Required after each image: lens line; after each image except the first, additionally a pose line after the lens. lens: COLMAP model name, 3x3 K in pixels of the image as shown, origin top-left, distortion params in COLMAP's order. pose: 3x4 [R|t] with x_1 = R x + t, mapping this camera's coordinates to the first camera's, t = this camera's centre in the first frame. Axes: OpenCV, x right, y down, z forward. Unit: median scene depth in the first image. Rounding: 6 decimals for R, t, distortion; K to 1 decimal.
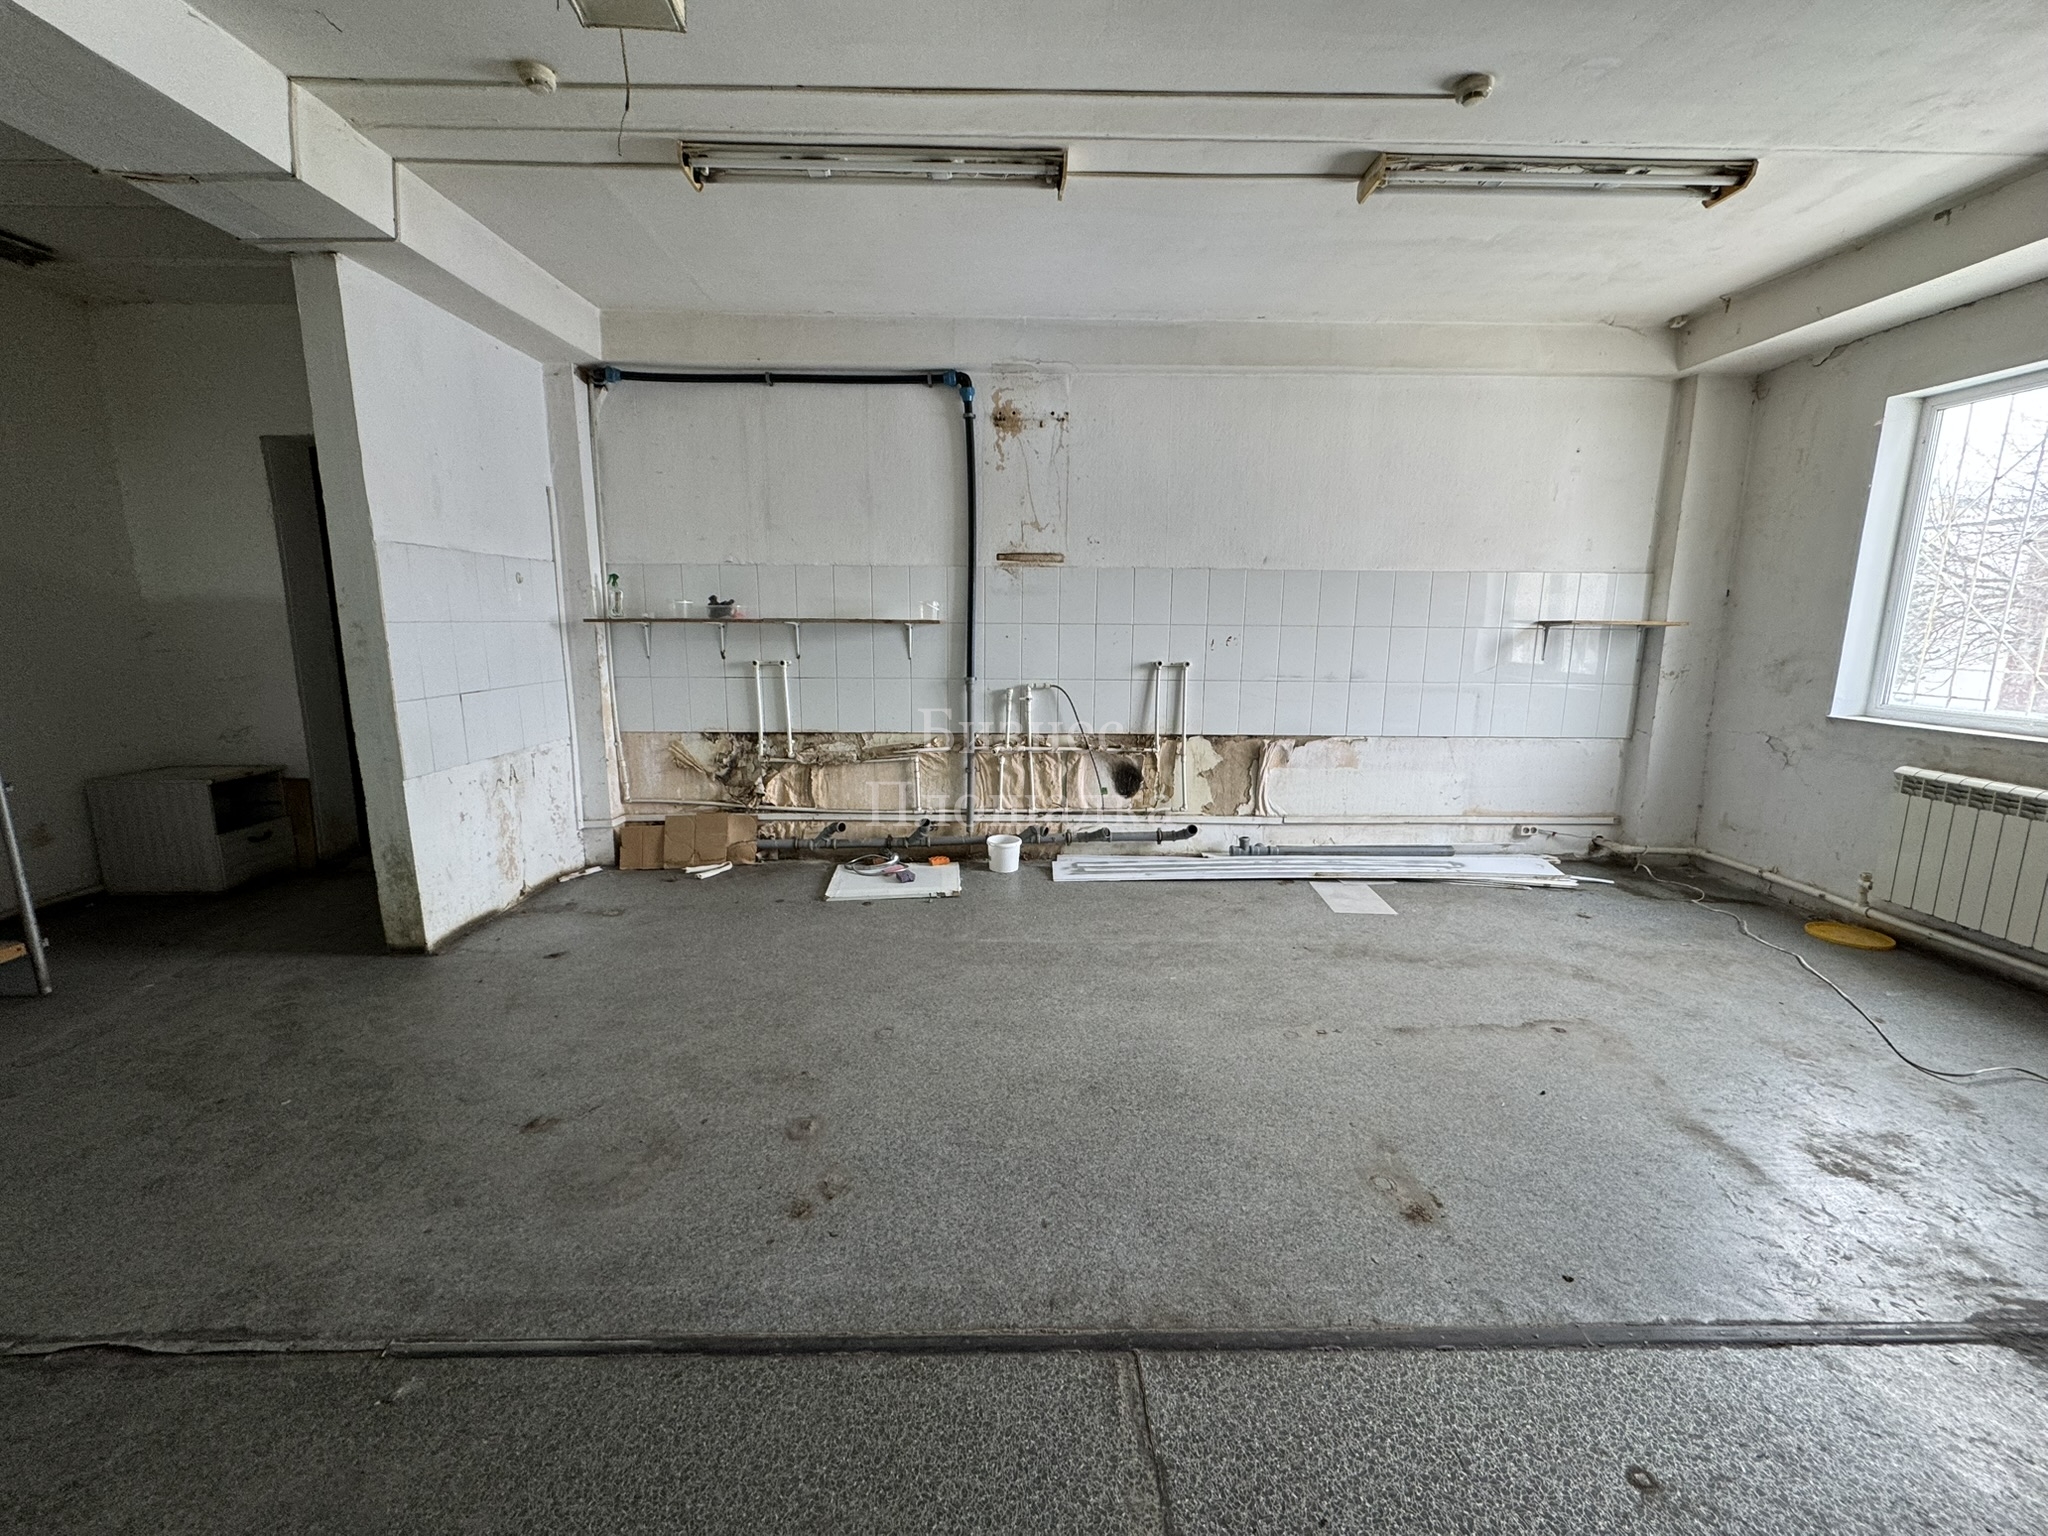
lens RADIAL K [[812.1, 0, 1025.7], [0, 812.1, 766.9], [0, 0, 1]] dist [-0.003426, 0.000536]
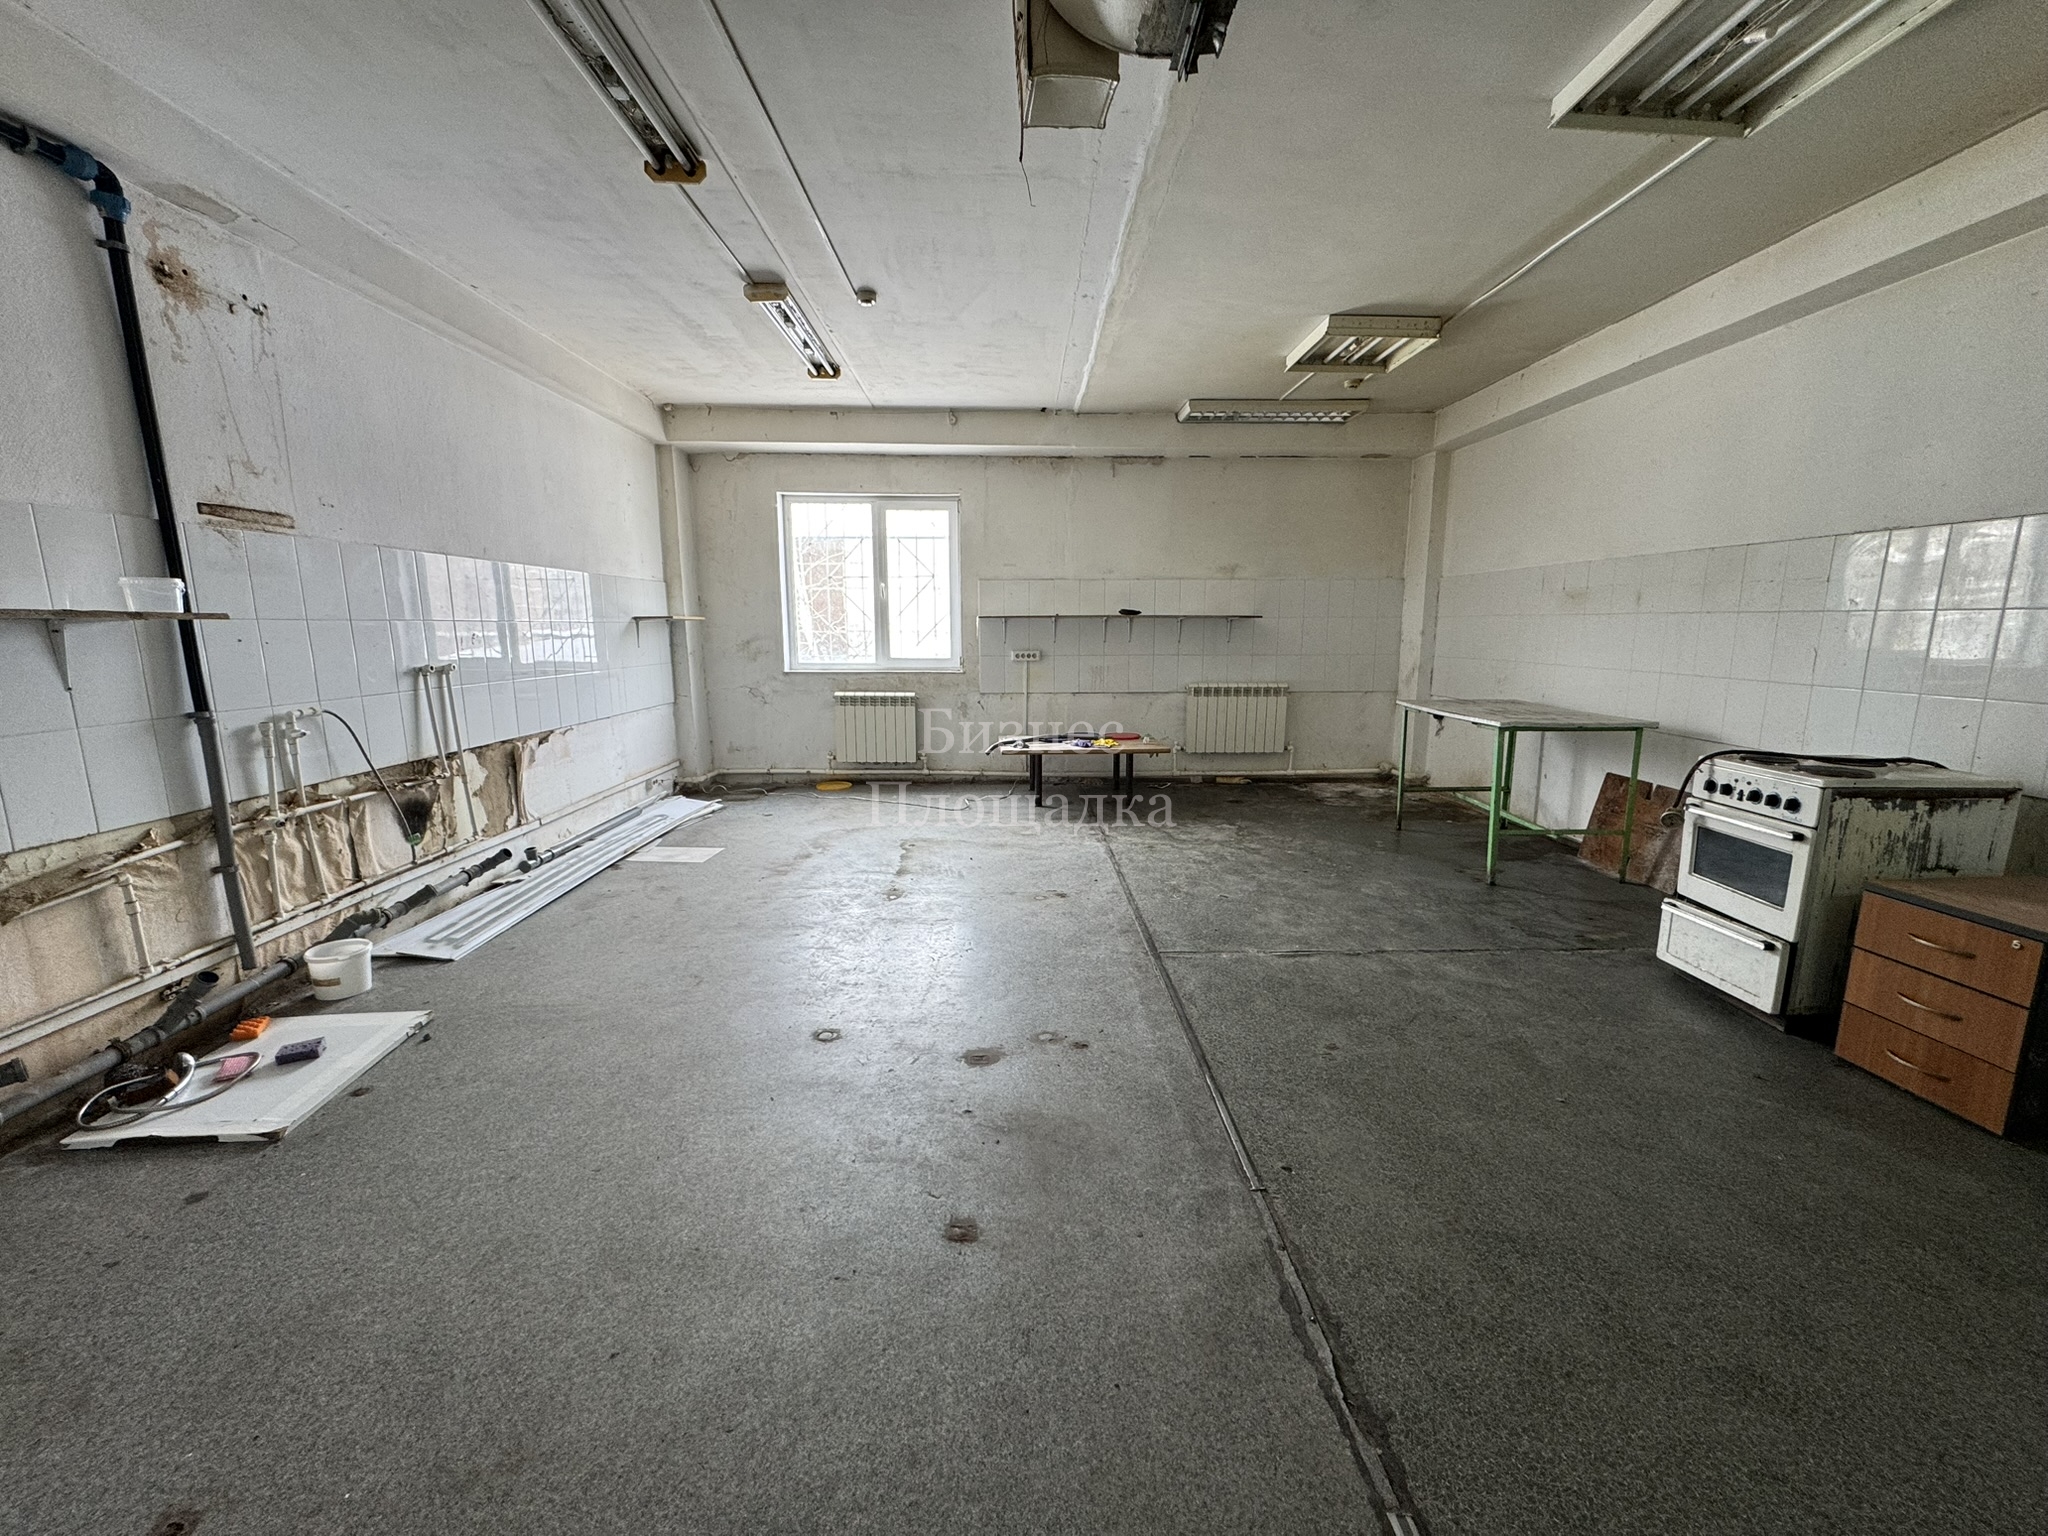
lens RADIAL K [[812.1, 0, 1026.7], [0, 812.1, 765.9], [0, 0, 1]] dist [-0.003426, 0.000536]
pose [[-0.006824, -0.179311, 0.983769, -0.692000], [0.176702, 0.968094, 0.177680, -0.075985], [-0.984241, 0.175047, 0.025078, 0.436875]]
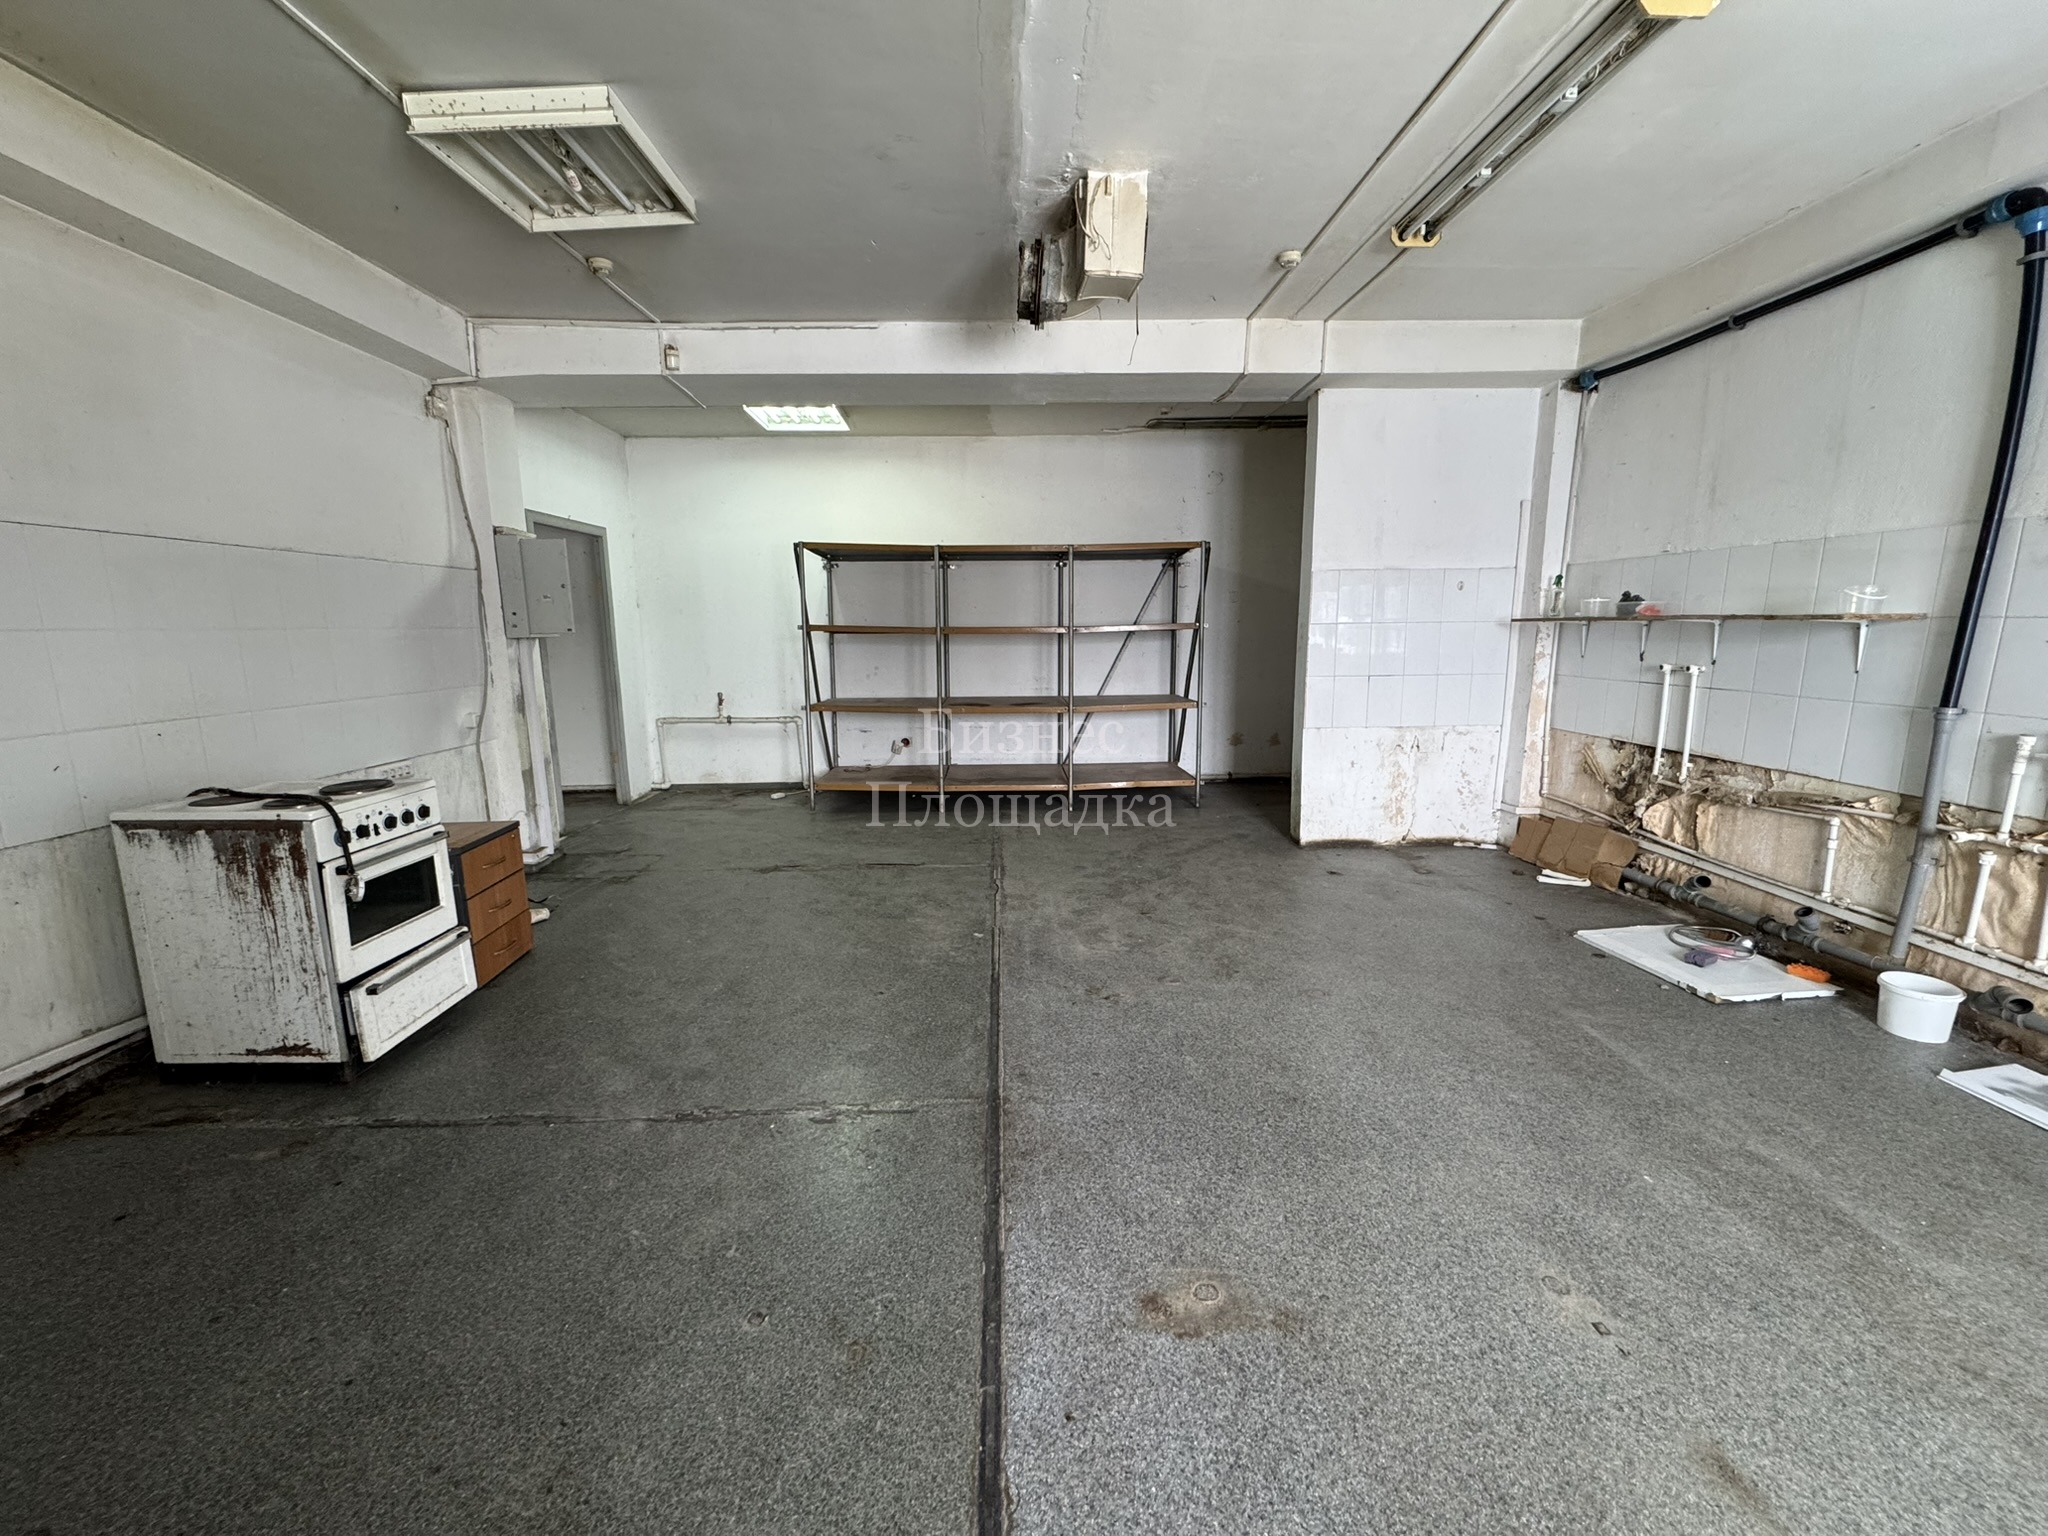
lens RADIAL K [[812.1, 0, 1024.5], [0, 812.1, 766.8], [0, 0, 1]] dist [-0.003426, 0.000536]
pose [[0.014416, 0.167199, -0.985818, 0.552567], [-0.165145, 0.972778, 0.162573, -0.055692], [0.986164, 0.160460, 0.041636, 0.327507]]
